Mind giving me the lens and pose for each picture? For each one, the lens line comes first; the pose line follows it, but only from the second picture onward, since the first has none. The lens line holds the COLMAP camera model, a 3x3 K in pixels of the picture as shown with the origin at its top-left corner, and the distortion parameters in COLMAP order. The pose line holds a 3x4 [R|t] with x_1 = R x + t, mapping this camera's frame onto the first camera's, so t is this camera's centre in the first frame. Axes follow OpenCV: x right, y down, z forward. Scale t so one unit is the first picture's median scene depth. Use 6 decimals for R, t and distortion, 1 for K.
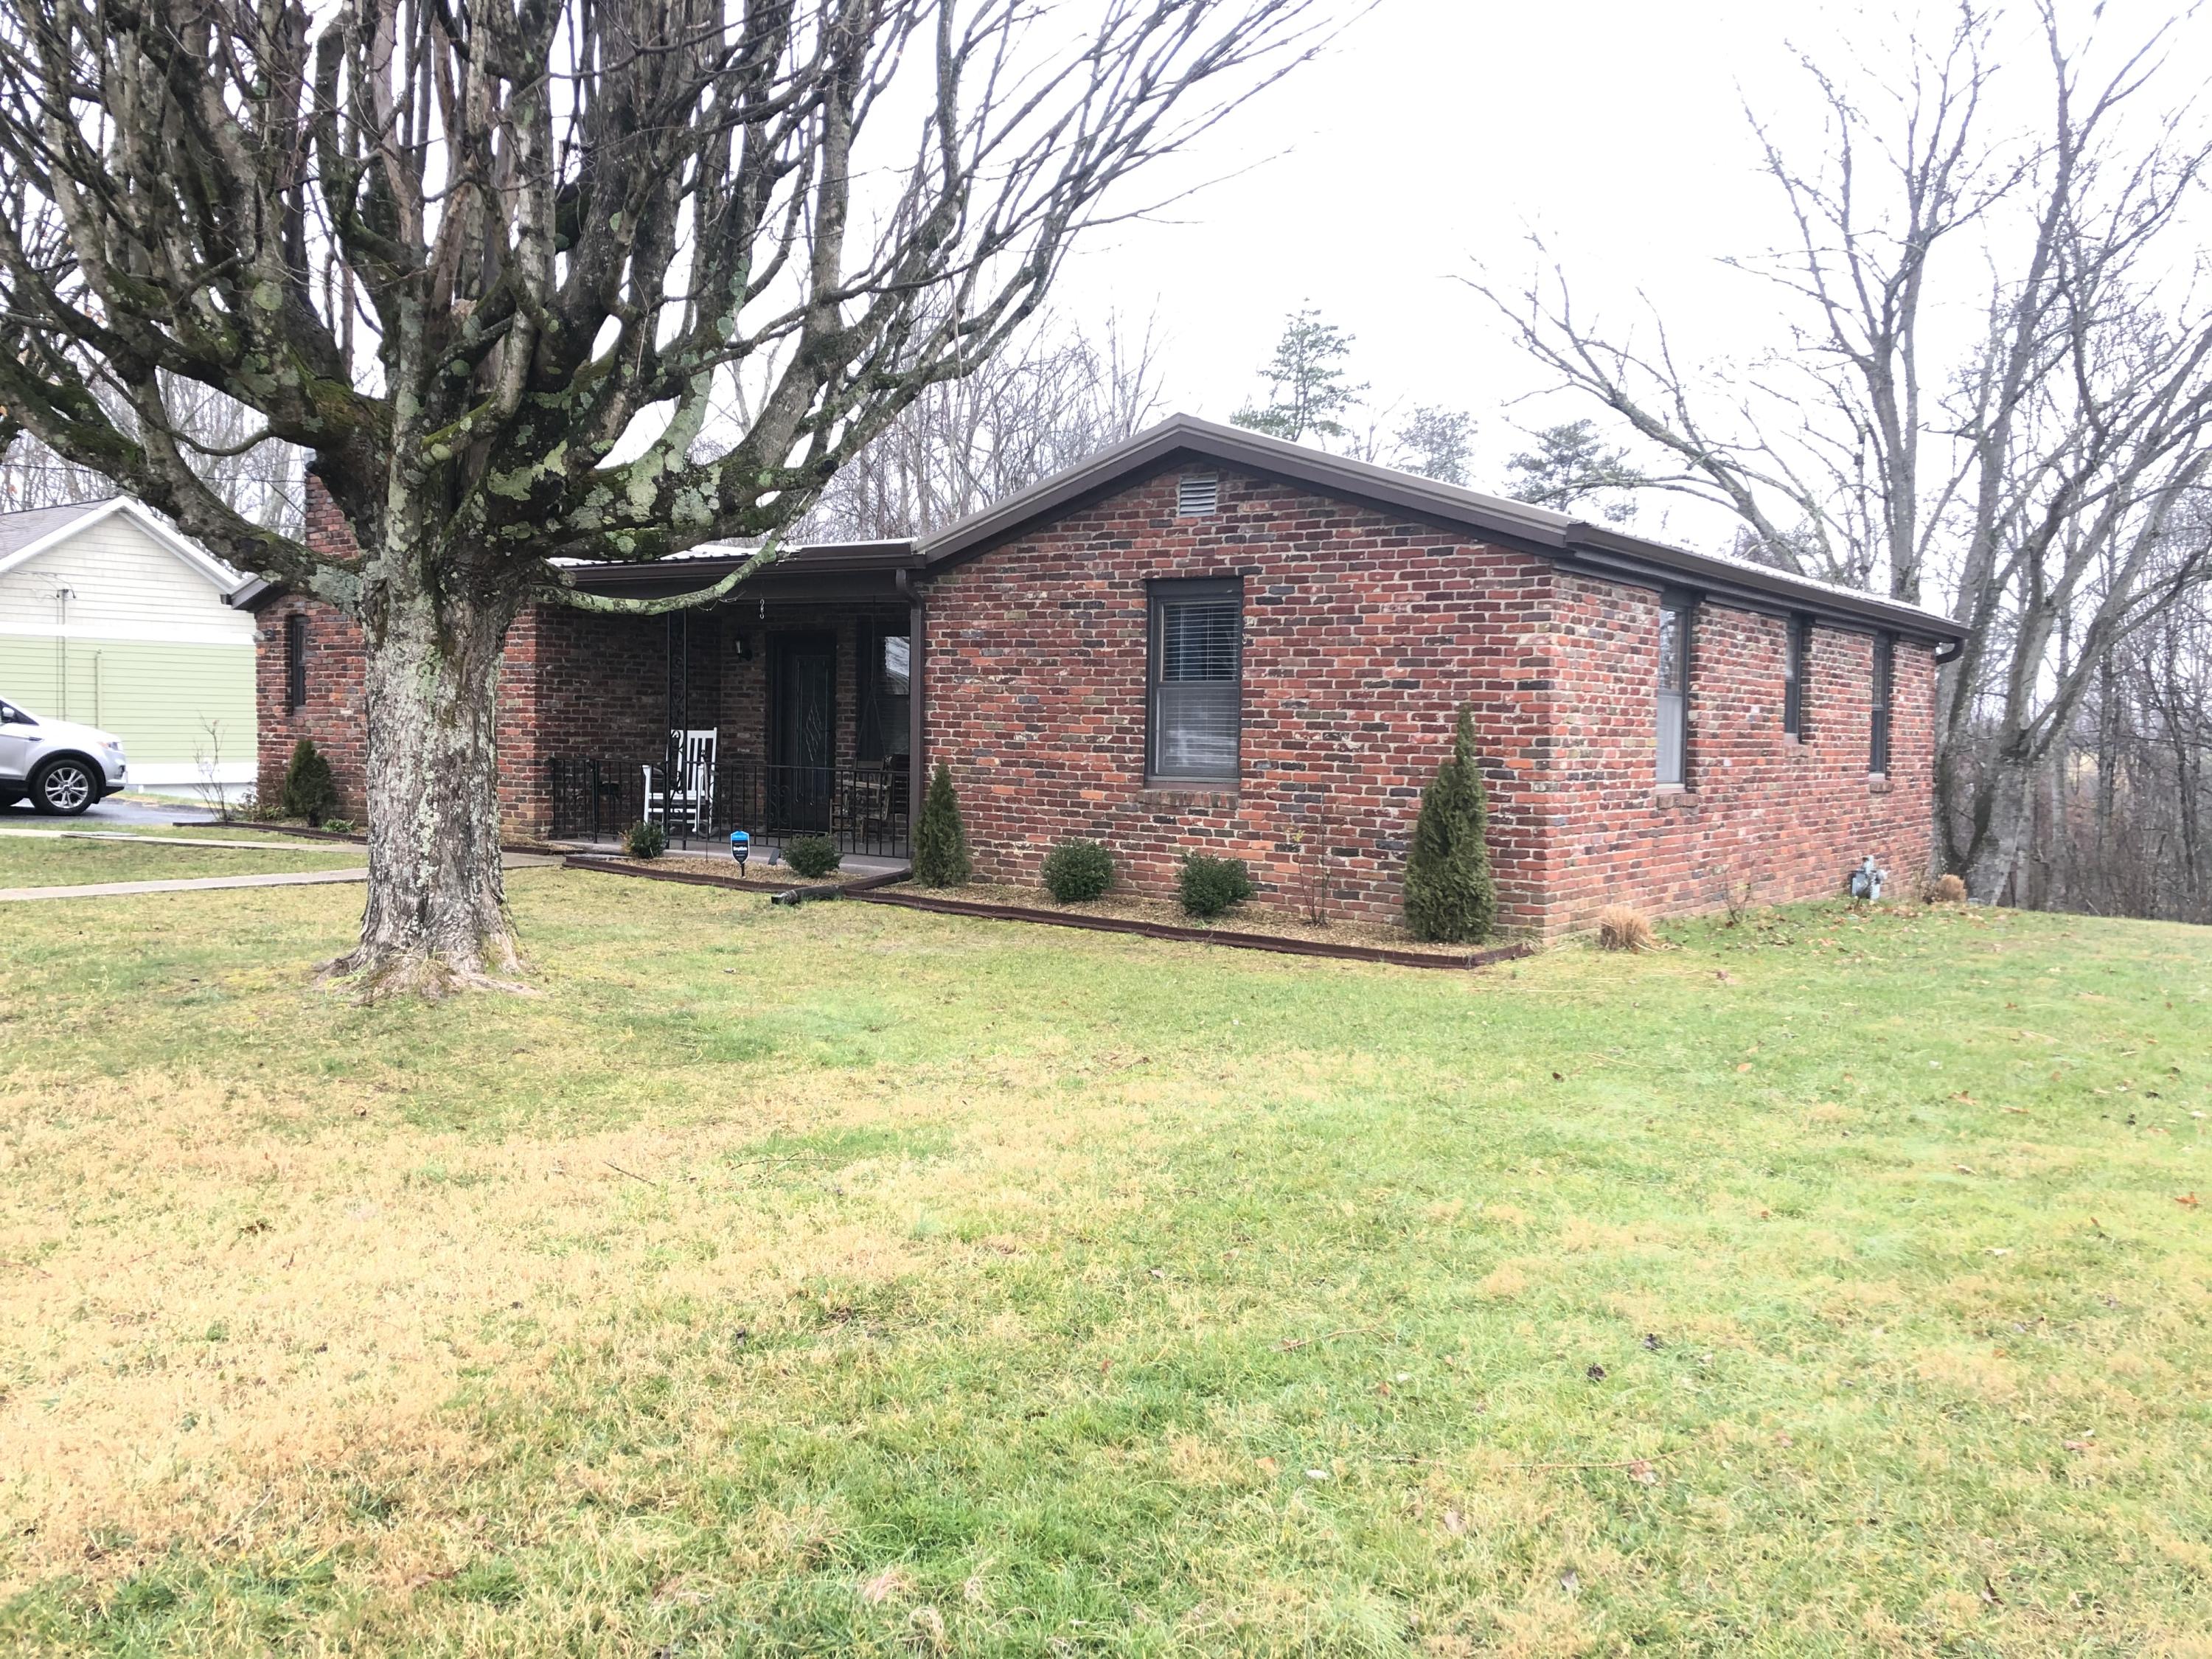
lens RADIAL K [[1832.6, 0, 1090.4], [0, 1832.6, 809.0], [0, 0, 1]] dist [0.060758, -0.063473]
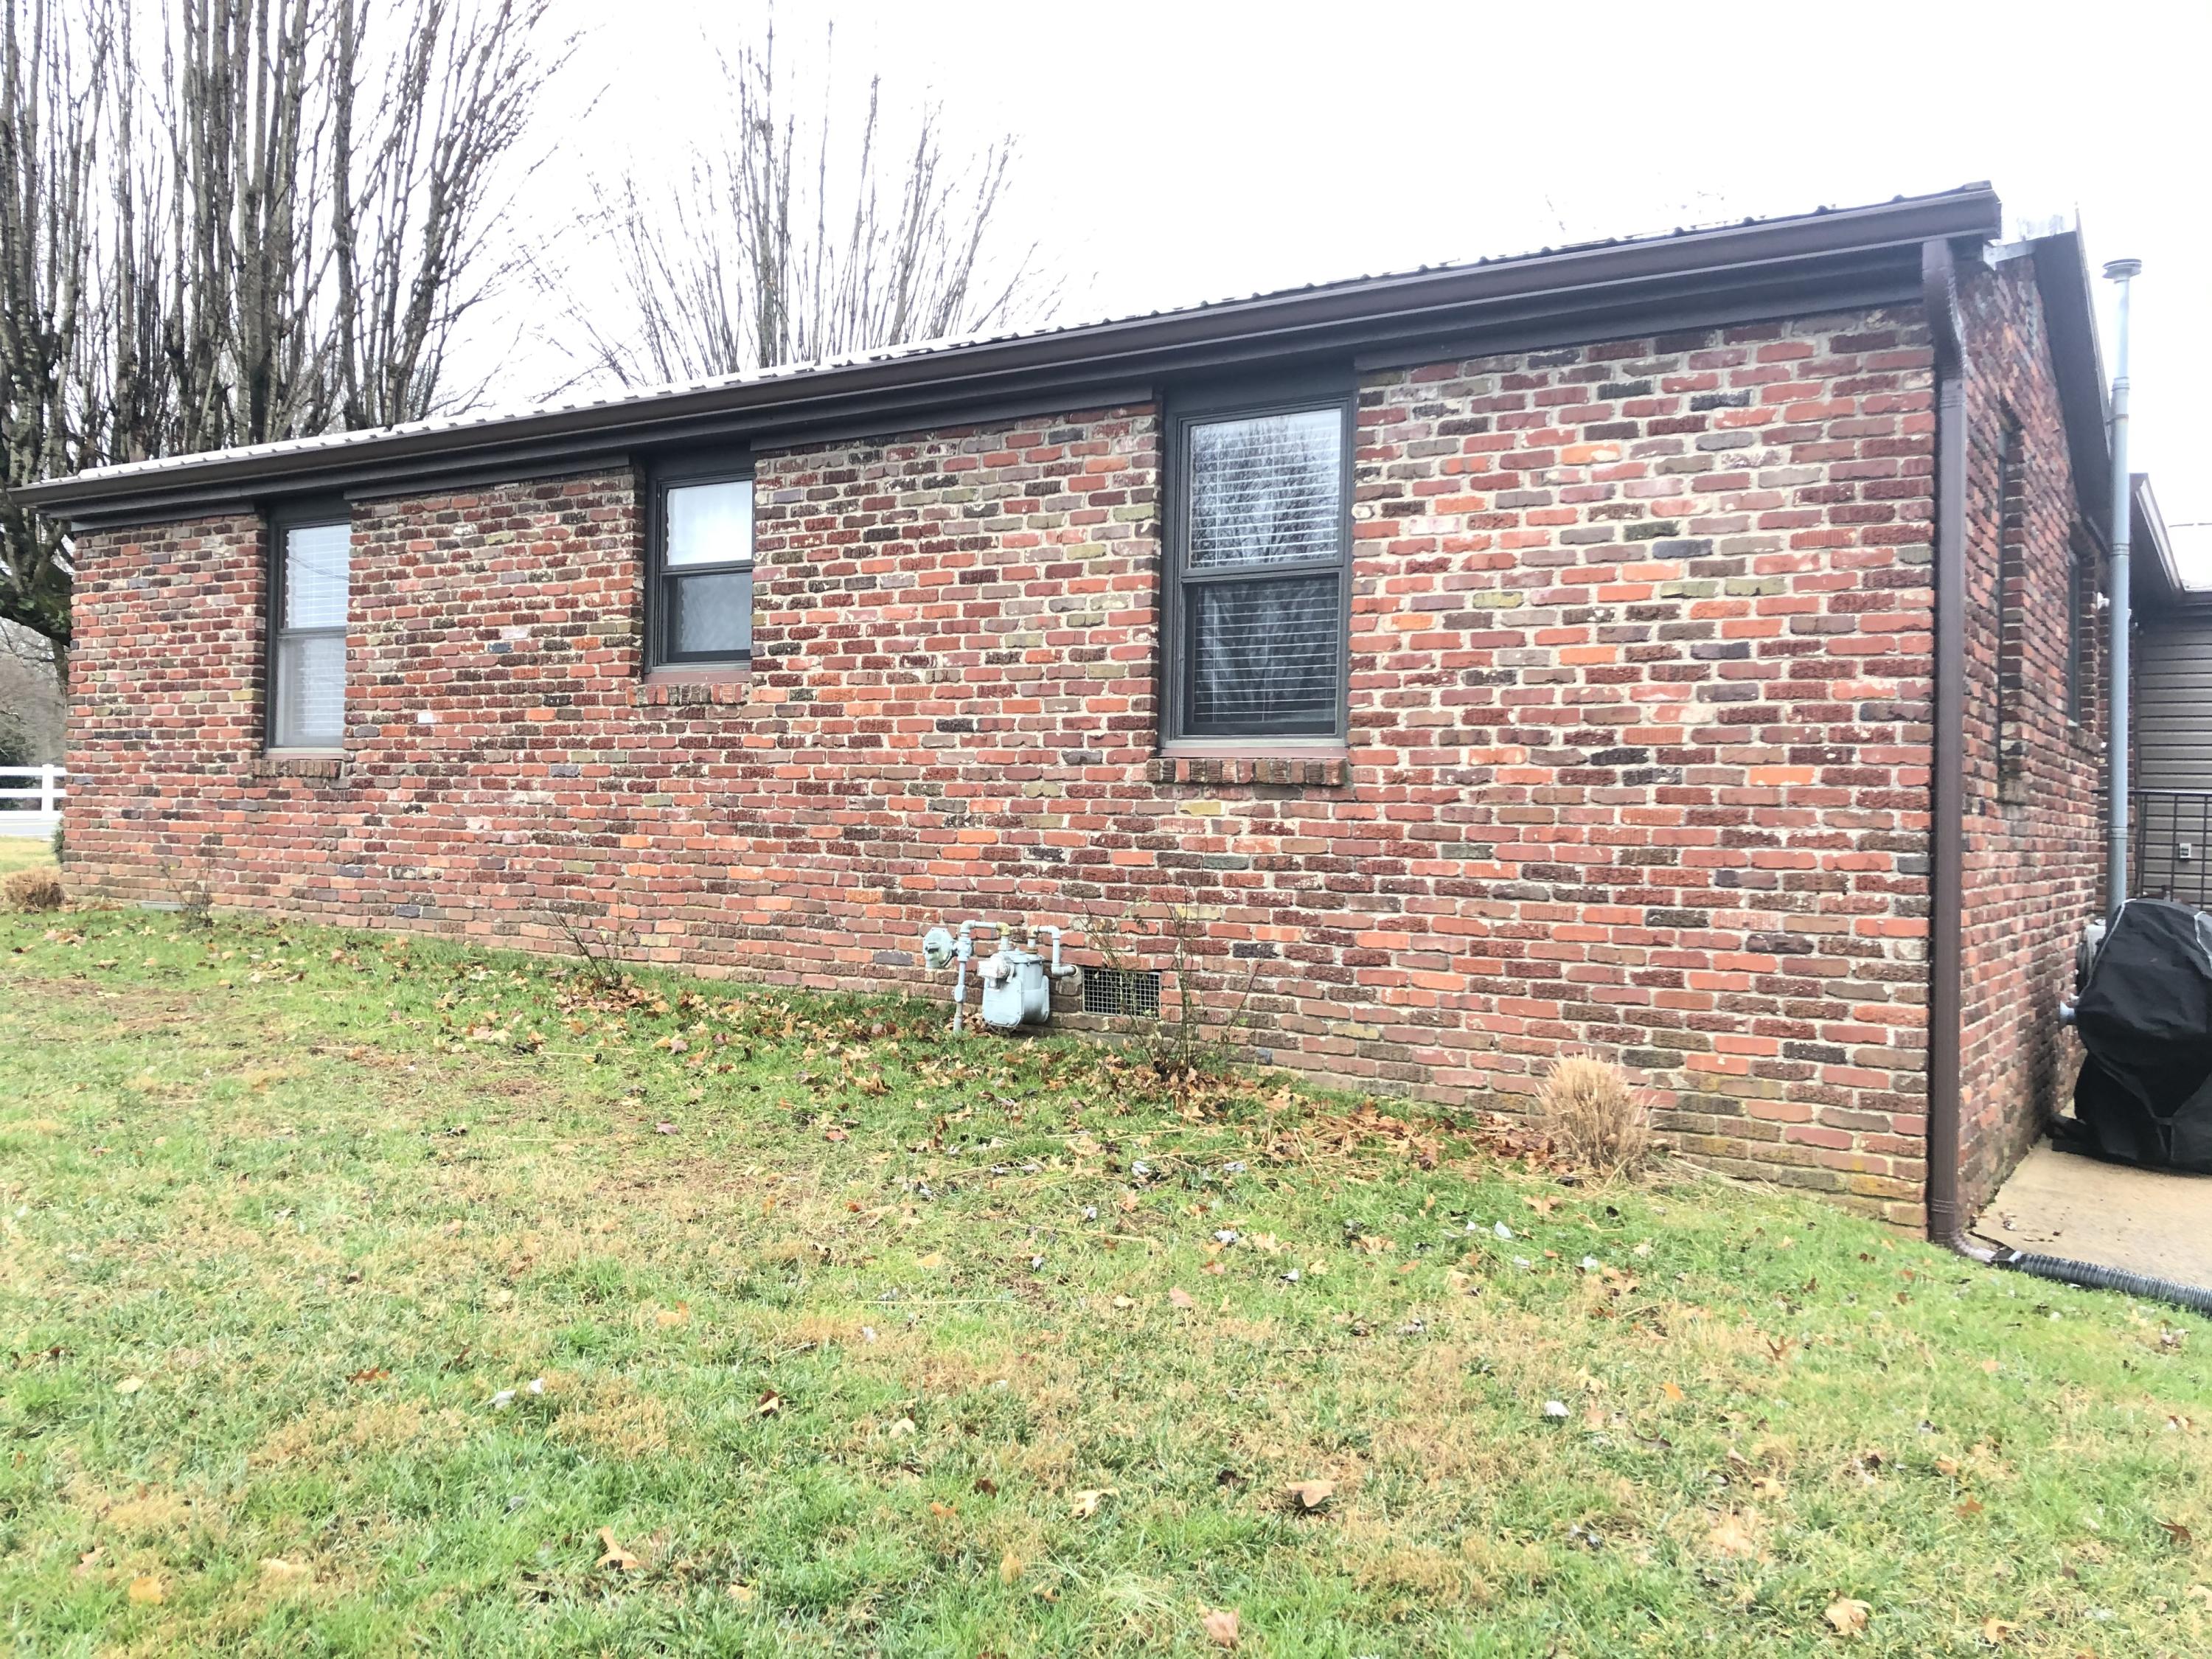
lens RADIAL K [[1832.6, 0, 1102.1], [0, 1832.6, 816.8], [0, 0, 1]] dist [0.060758, -0.063473]
pose [[0.046867, -0.019158, -0.998717, 1.195209], [-0.065628, 0.997597, -0.022216, 0.011851], [0.996743, 0.066585, 0.045498, 1.402299]]
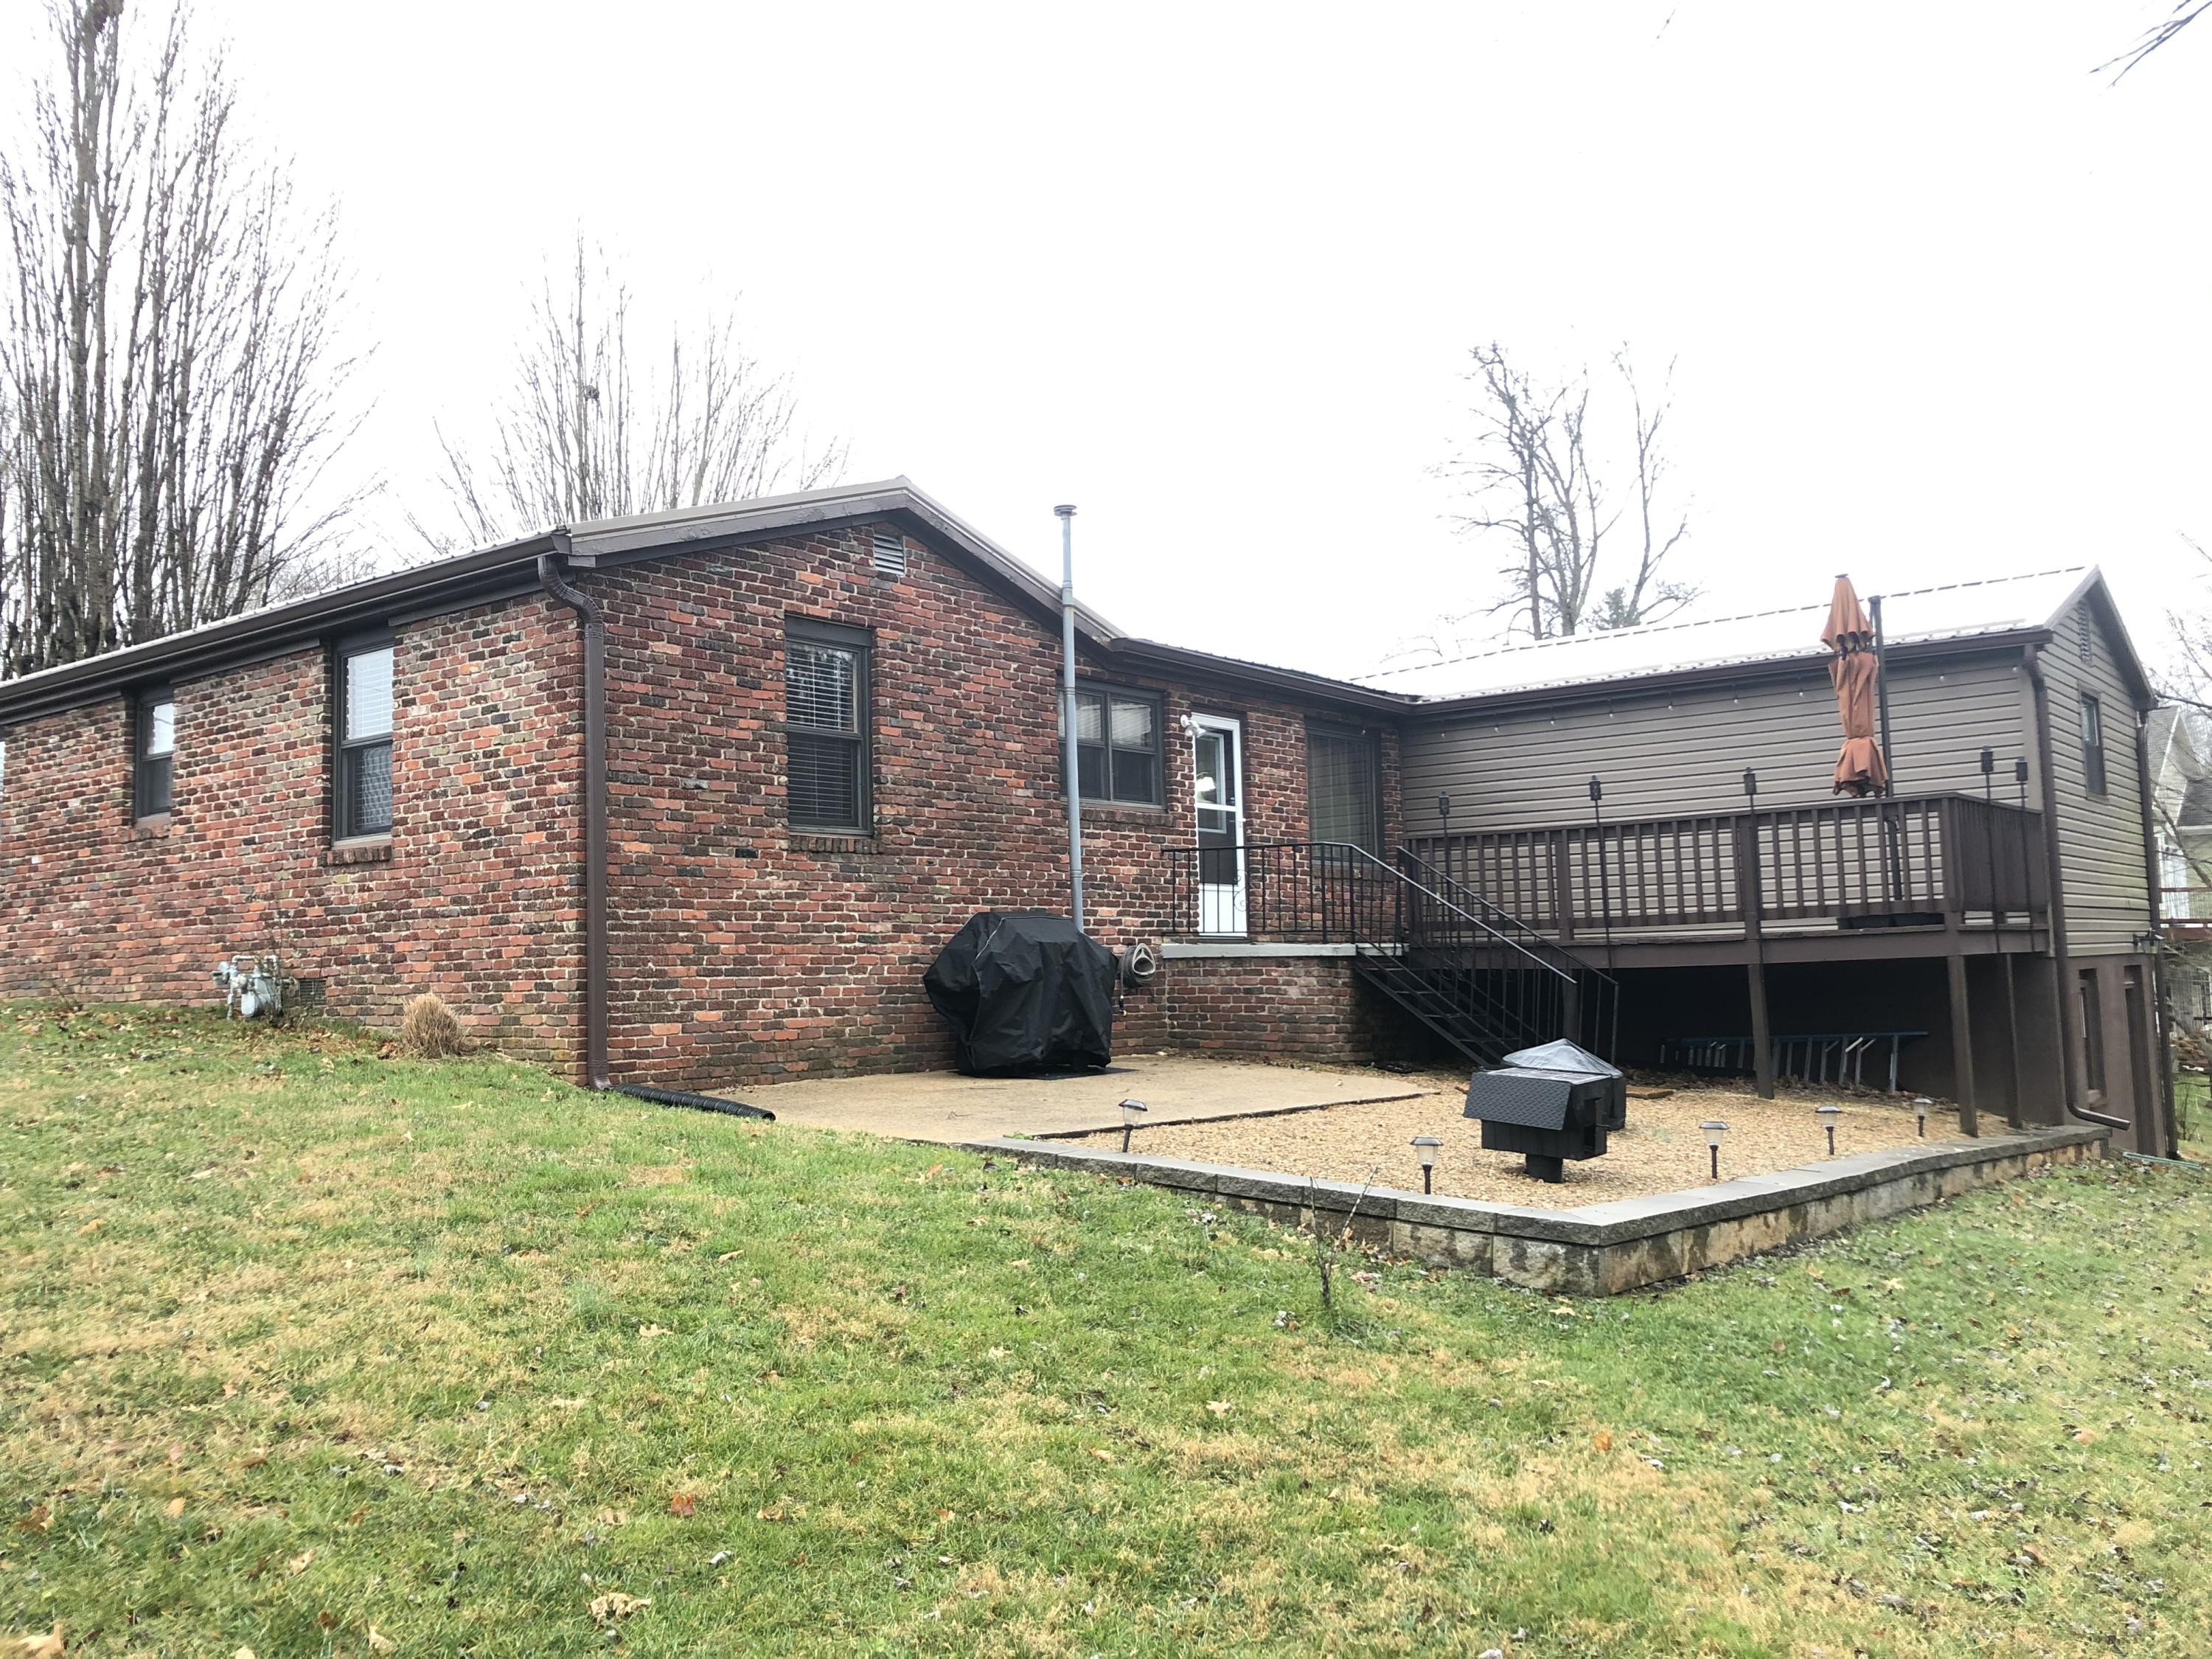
lens RADIAL K [[1832.6, 0, 1105.4], [0, 1832.6, 814.2], [0, 0, 1]] dist [0.060758, -0.063473]
pose [[-0.049055, -0.102528, -0.993520, 1.594516], [-0.019676, 0.994624, -0.101670, 0.052457], [0.998602, 0.014561, -0.050809, 1.922357]]
